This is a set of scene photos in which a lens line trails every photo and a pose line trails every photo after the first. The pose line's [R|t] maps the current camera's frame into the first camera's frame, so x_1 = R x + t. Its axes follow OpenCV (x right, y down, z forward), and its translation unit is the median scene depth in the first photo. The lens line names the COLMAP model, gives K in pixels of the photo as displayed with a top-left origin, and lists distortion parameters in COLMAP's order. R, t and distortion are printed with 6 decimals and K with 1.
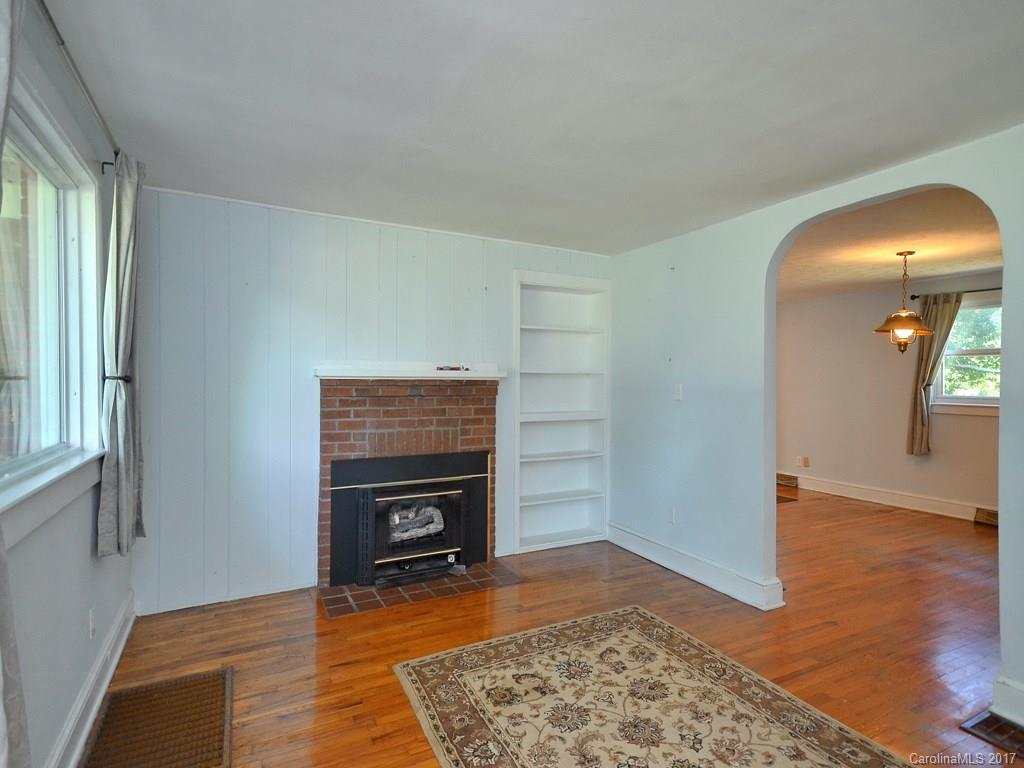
lens RADIAL K [[531.9, 0, 513.5], [0, 531.9, 378.0], [0, 0, 1]] dist [0.019322, 0.000366]
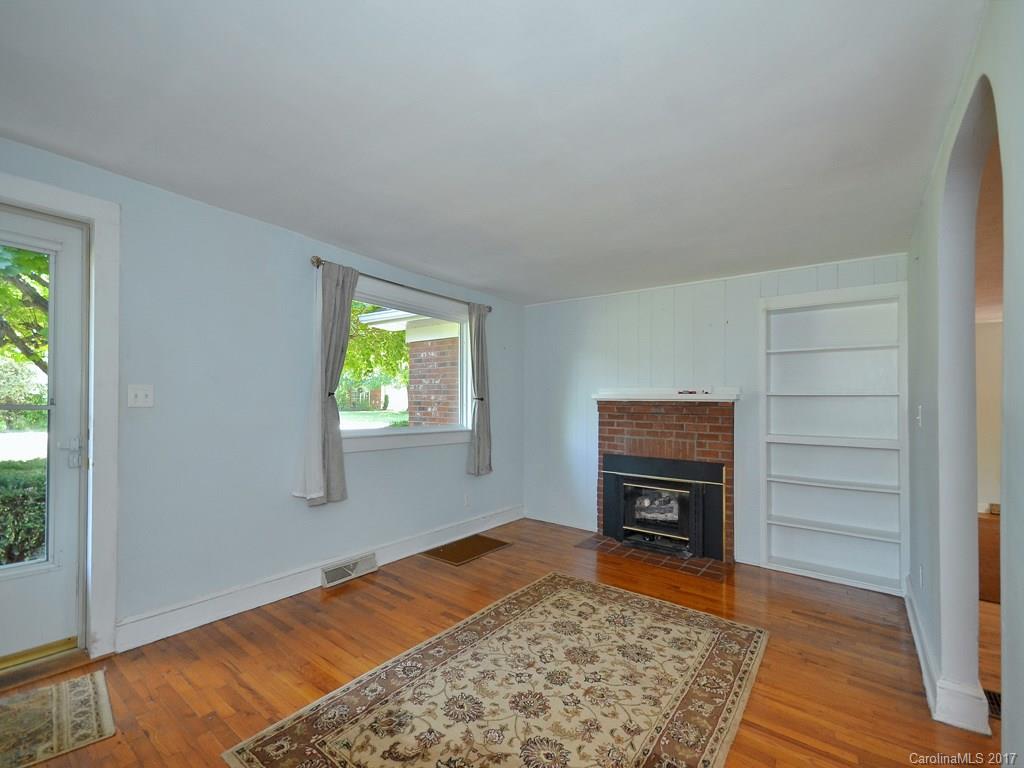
lens RADIAL K [[450.3, 0, 518.4], [0, 450.3, 390.3], [0, 0, 1]] dist [0.001798, 0.000027]
pose [[0.427573, -0.025189, -0.903630, 0.729160], [-0.004382, 0.999542, -0.029936, 0.011662], [0.903970, 0.016759, 0.427266, 0.212054]]
